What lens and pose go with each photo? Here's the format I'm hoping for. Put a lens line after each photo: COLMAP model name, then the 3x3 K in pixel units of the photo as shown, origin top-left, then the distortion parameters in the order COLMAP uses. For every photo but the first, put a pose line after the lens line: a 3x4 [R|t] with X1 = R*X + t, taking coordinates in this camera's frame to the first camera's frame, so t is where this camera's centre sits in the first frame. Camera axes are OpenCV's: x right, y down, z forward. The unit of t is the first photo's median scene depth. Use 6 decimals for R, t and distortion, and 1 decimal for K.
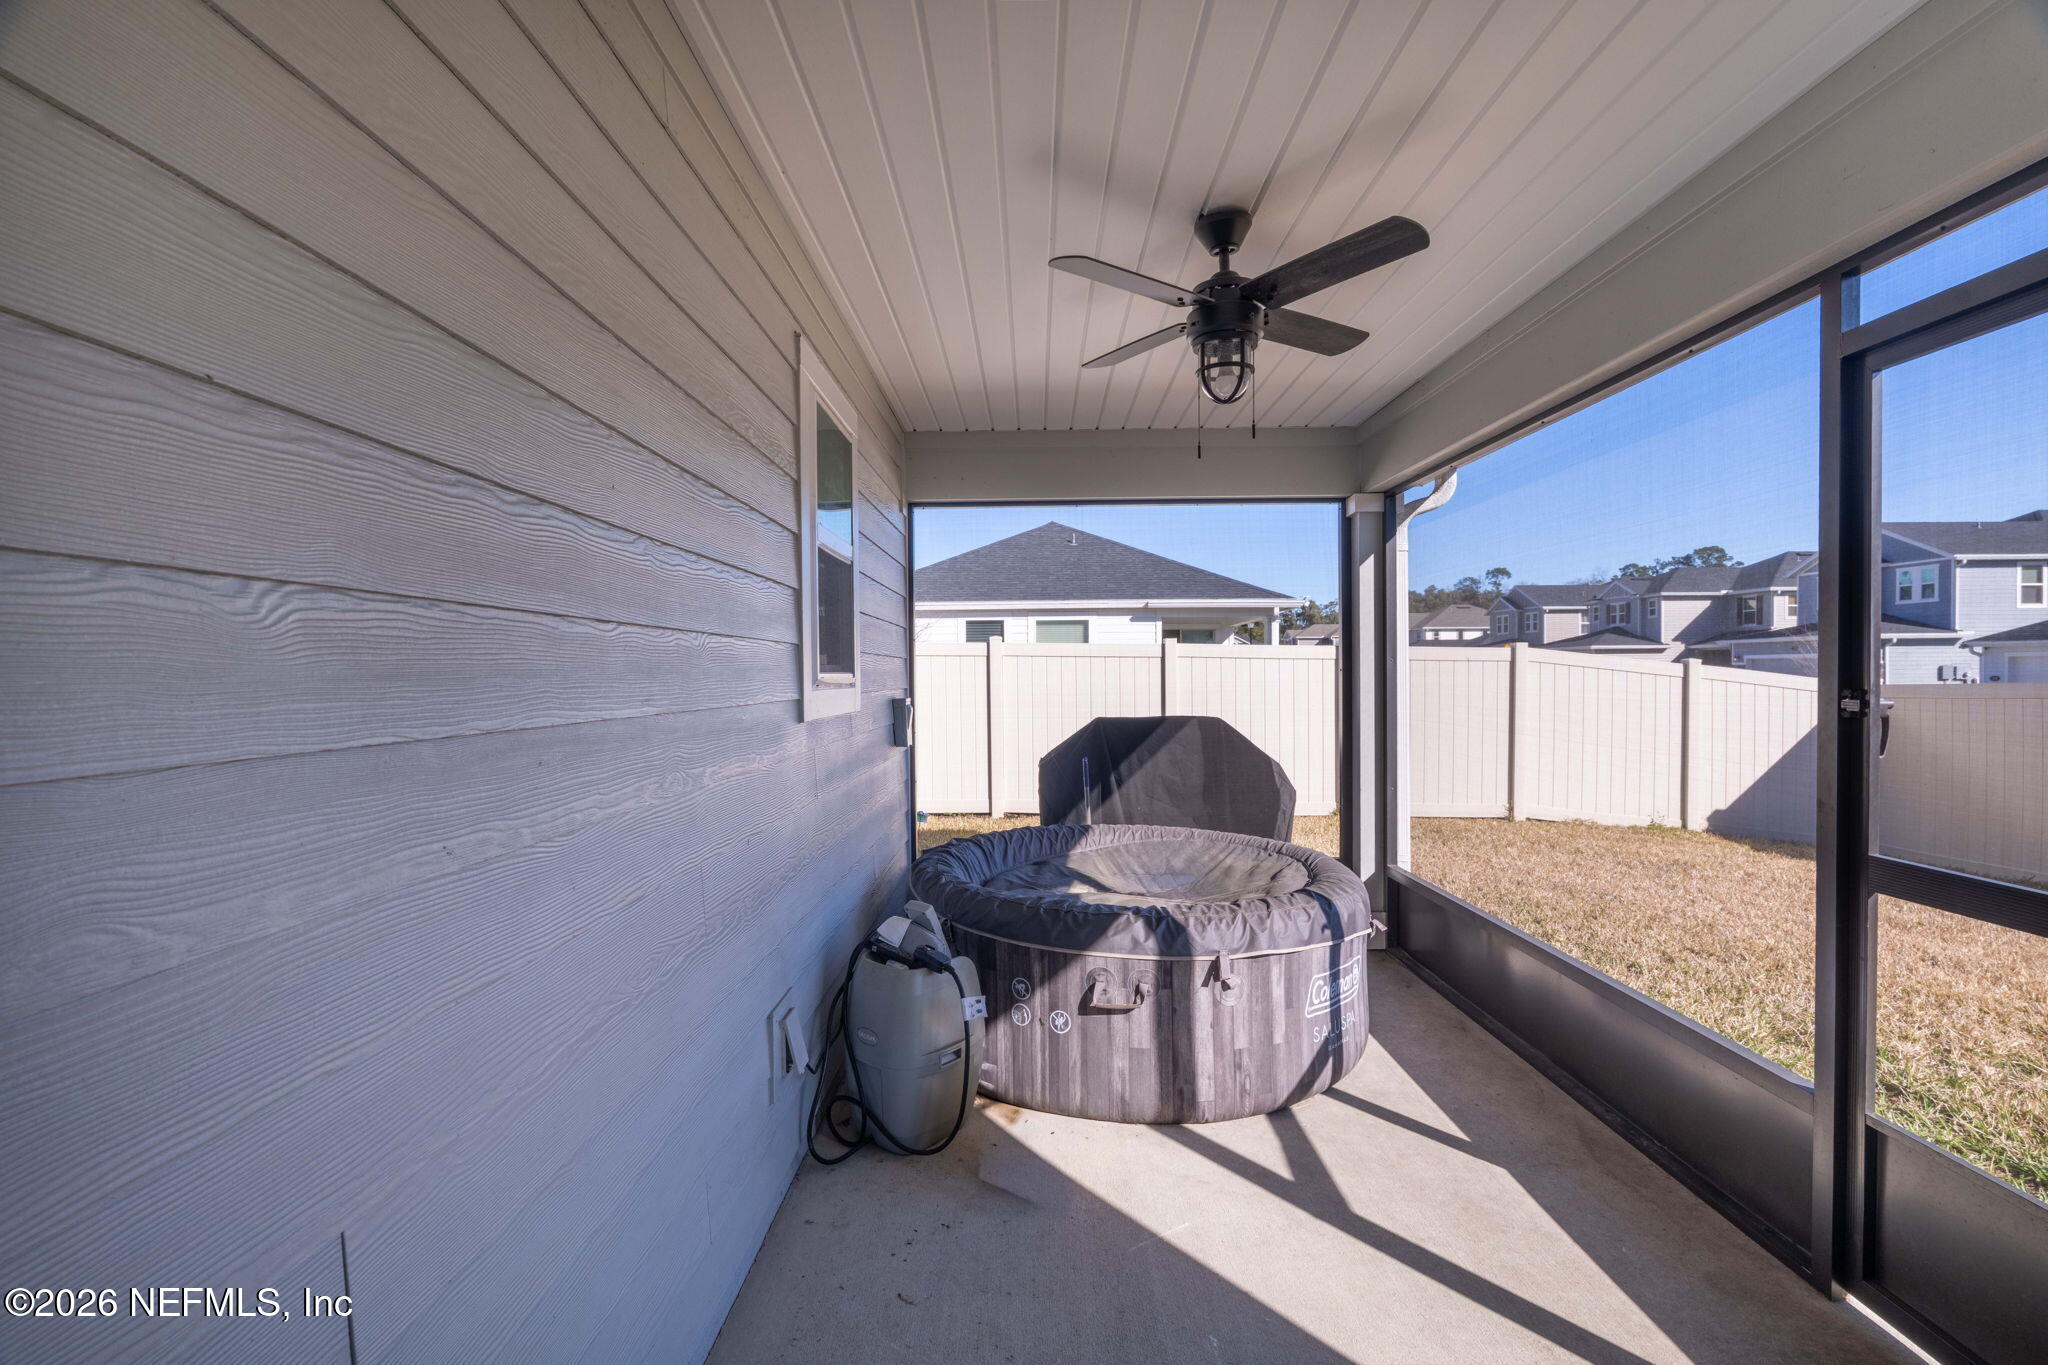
lens RADIAL K [[886.5, 0, 1022.3], [0, 886.5, 685.8], [0, 0, 1]] dist [-0.007278, 0.001926]
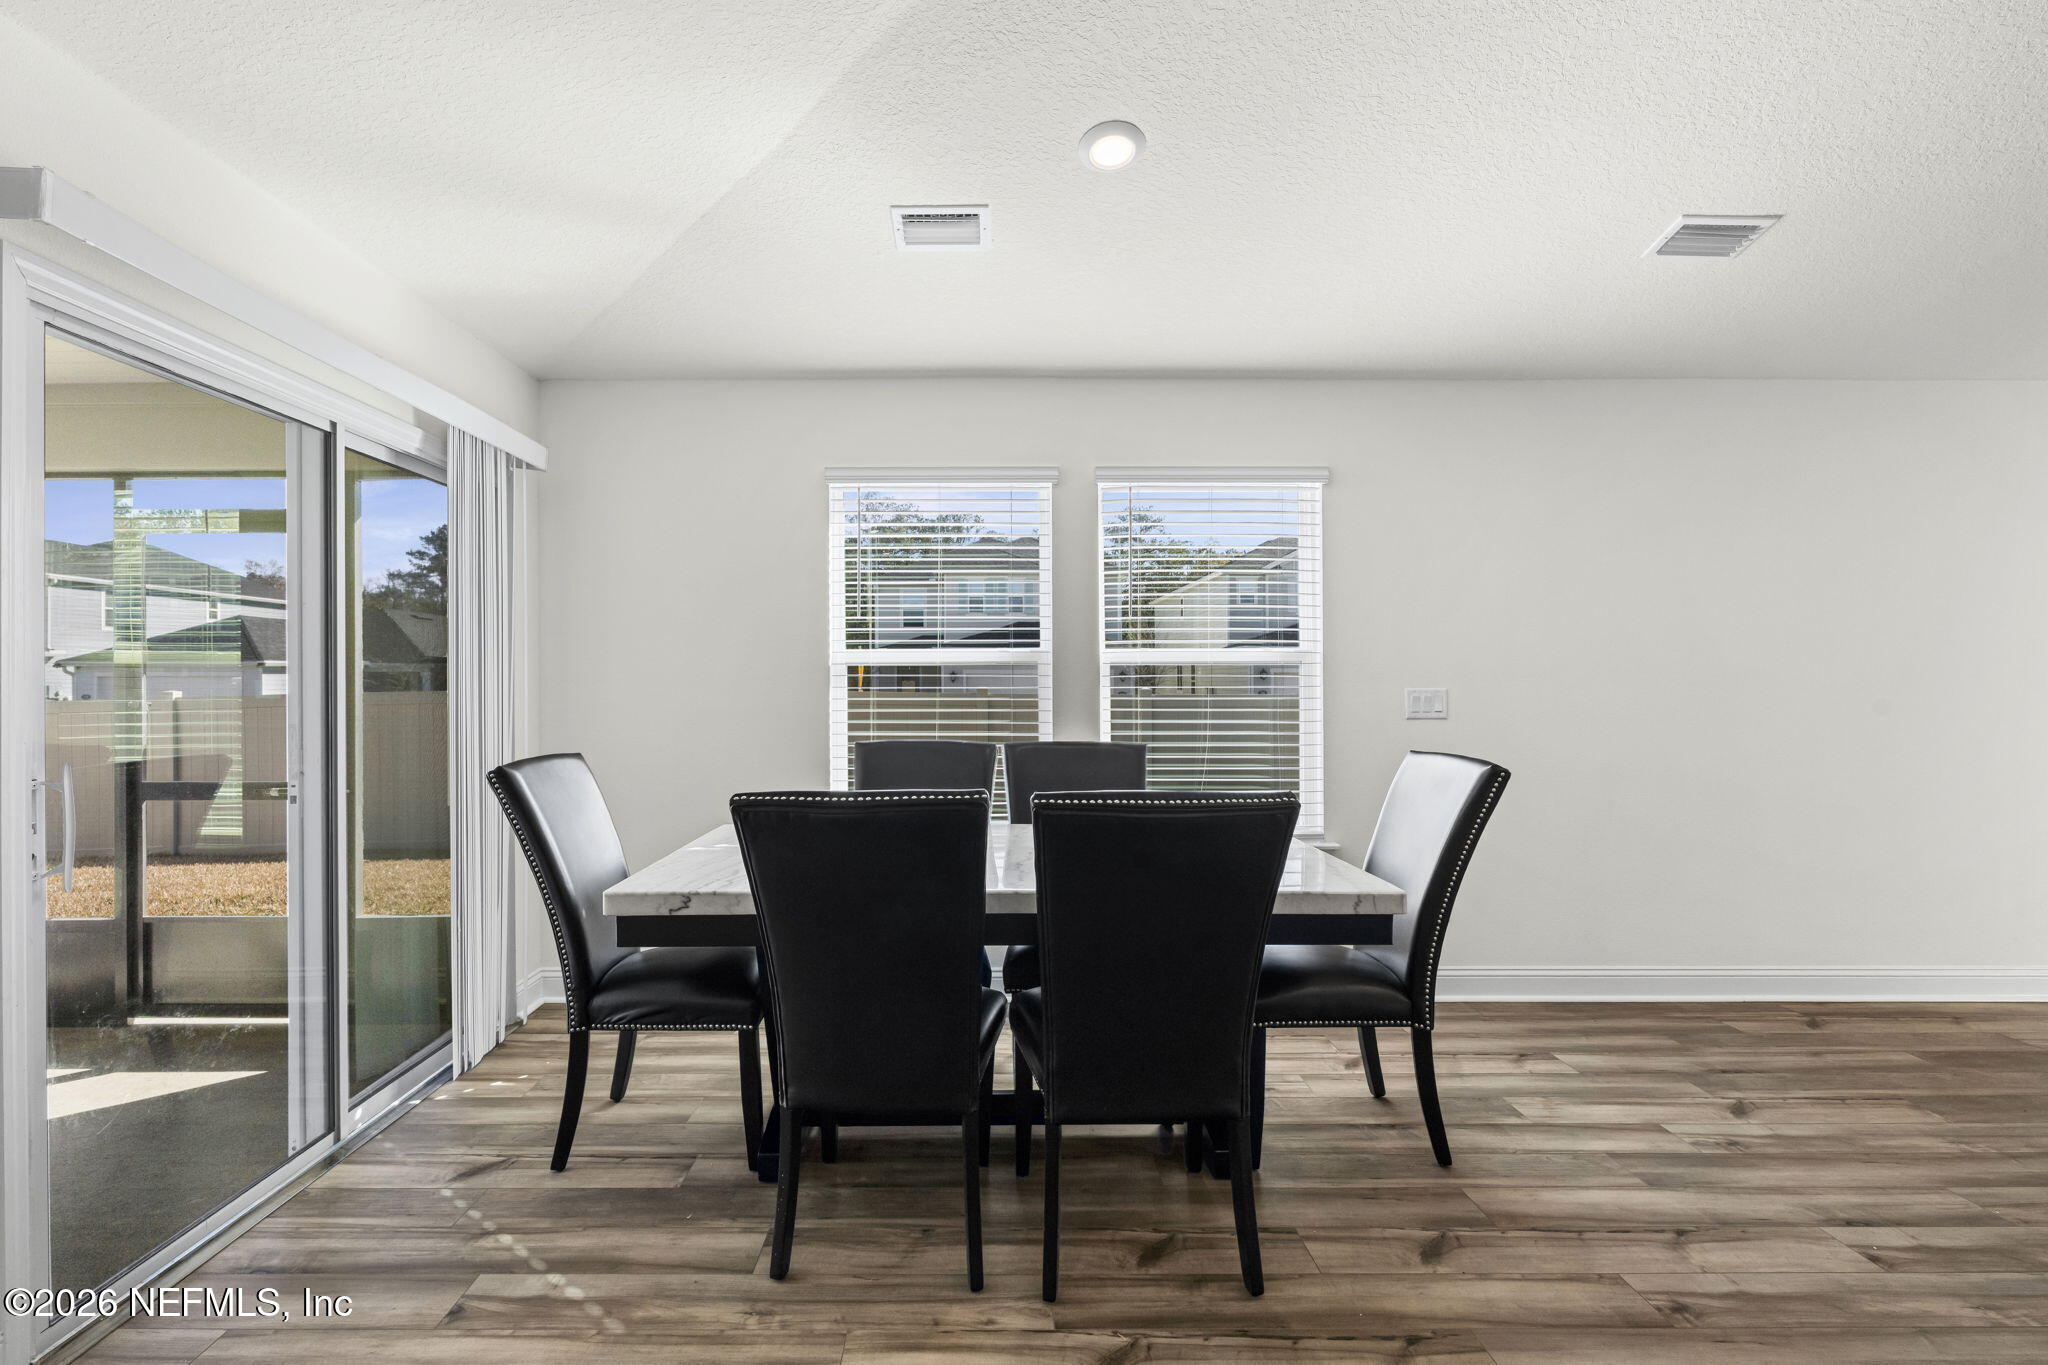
lens RADIAL K [[1026.3, 0, 1013.5], [0, 1026.3, 683.7], [0, 0, 1]] dist [-0.011769, 0.000002]
pose [[-0.015195, 0.003160, 0.999880, -0.600706], [0.020765, 0.999780, -0.002844, 0.010585], [-0.999669, 0.020719, -0.015257, -0.406978]]
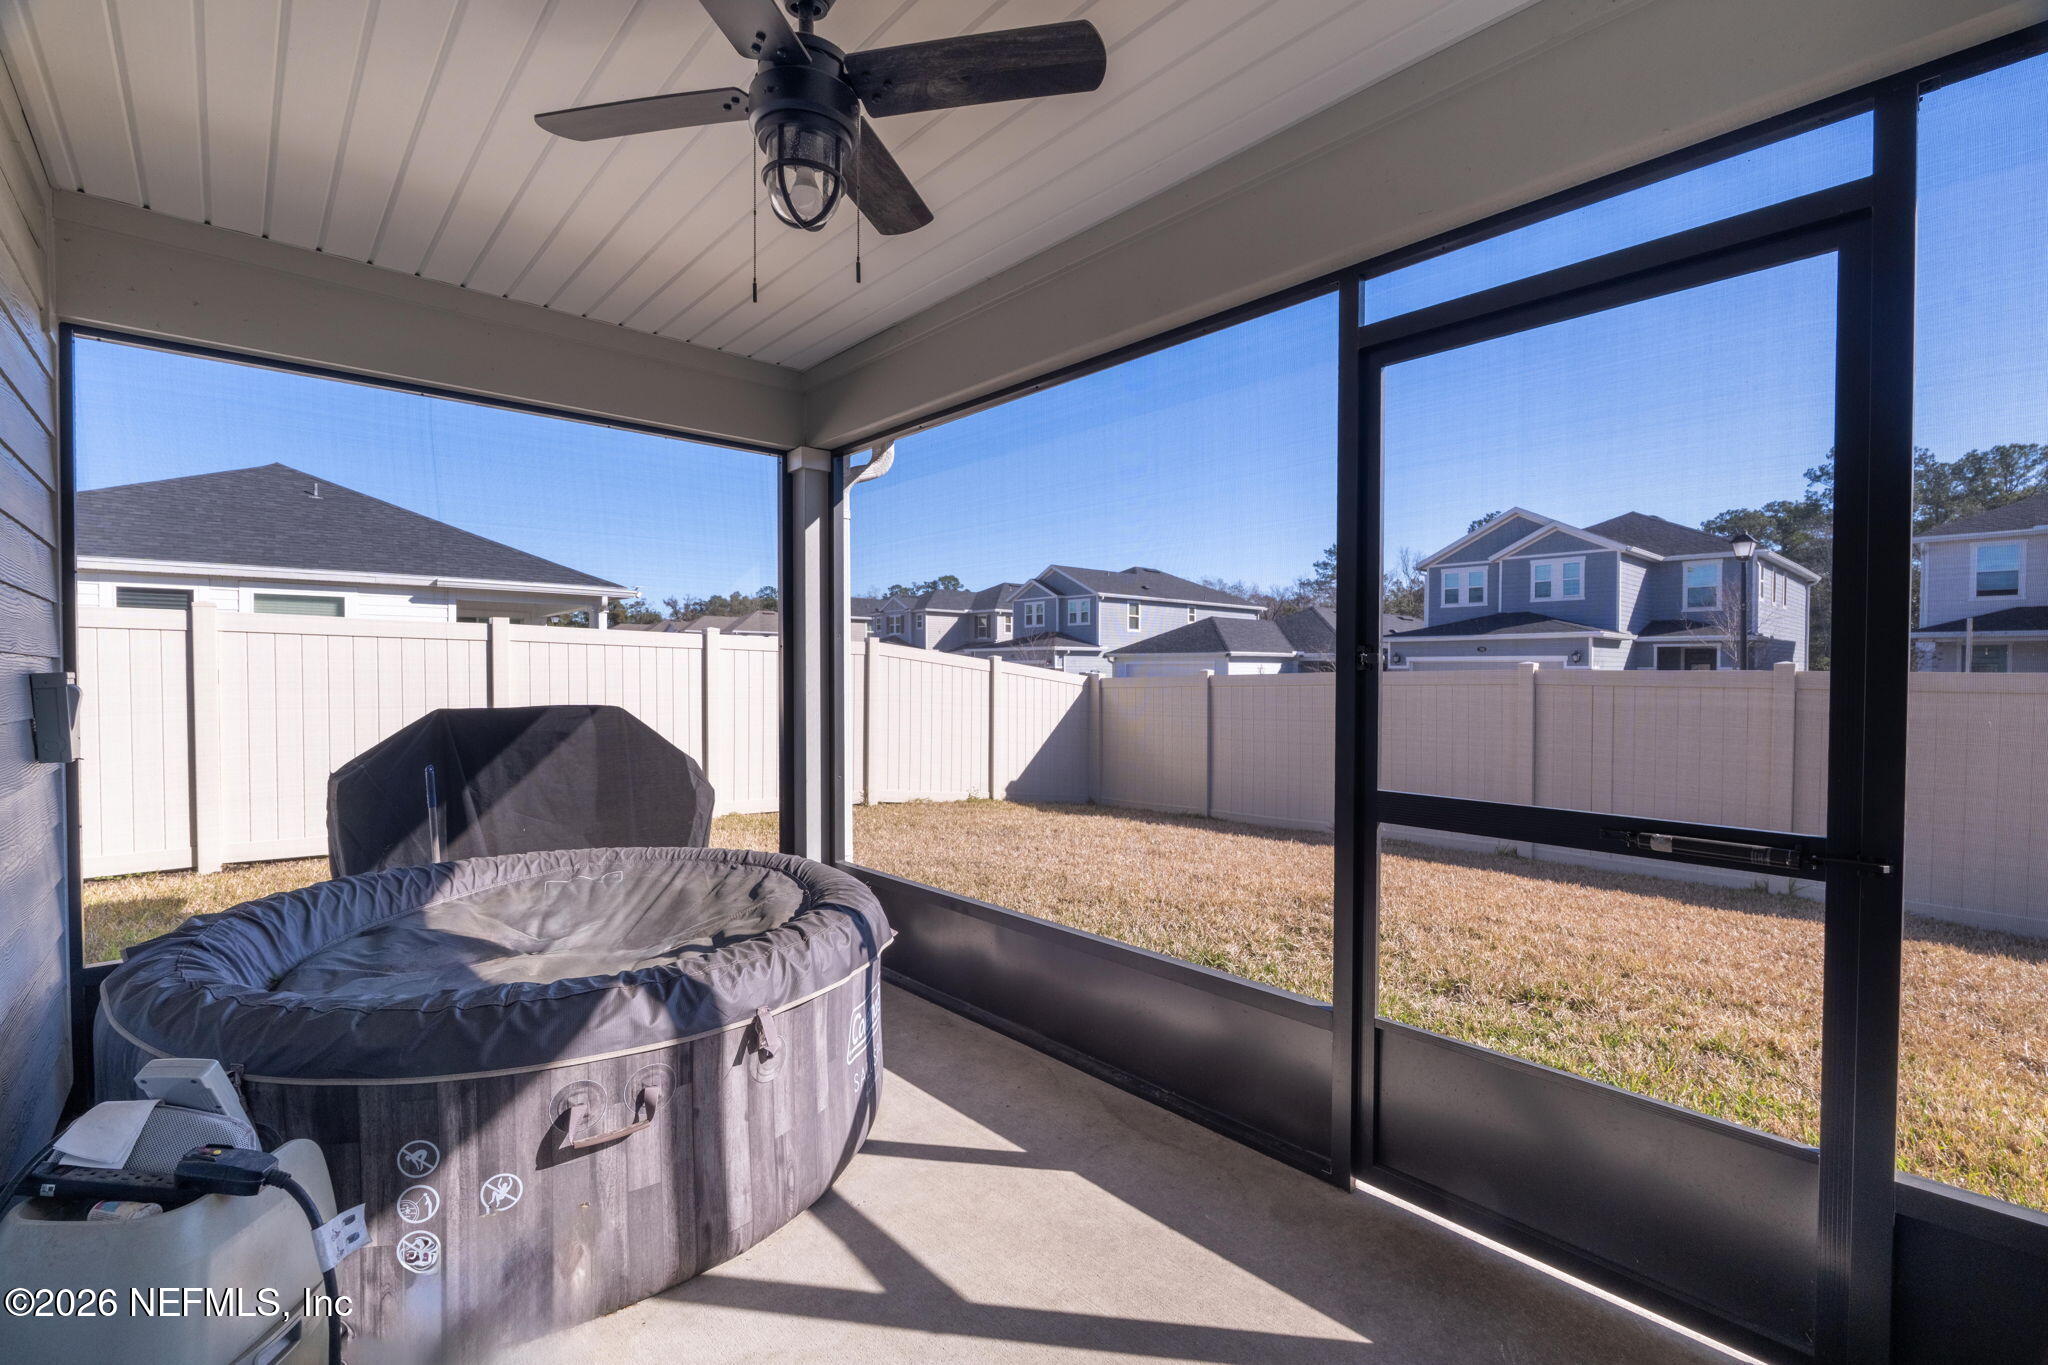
lens RADIAL K [[886.5, 0, 1016.1], [0, 886.5, 688.4], [0, 0, 1]] dist [-0.007278, 0.001926]
pose [[0.735012, -0.003706, 0.678044, -0.072836], [0.004268, 0.999991, 0.000838, 0.026849], [-0.678041, 0.002278, 0.735021, 0.222668]]
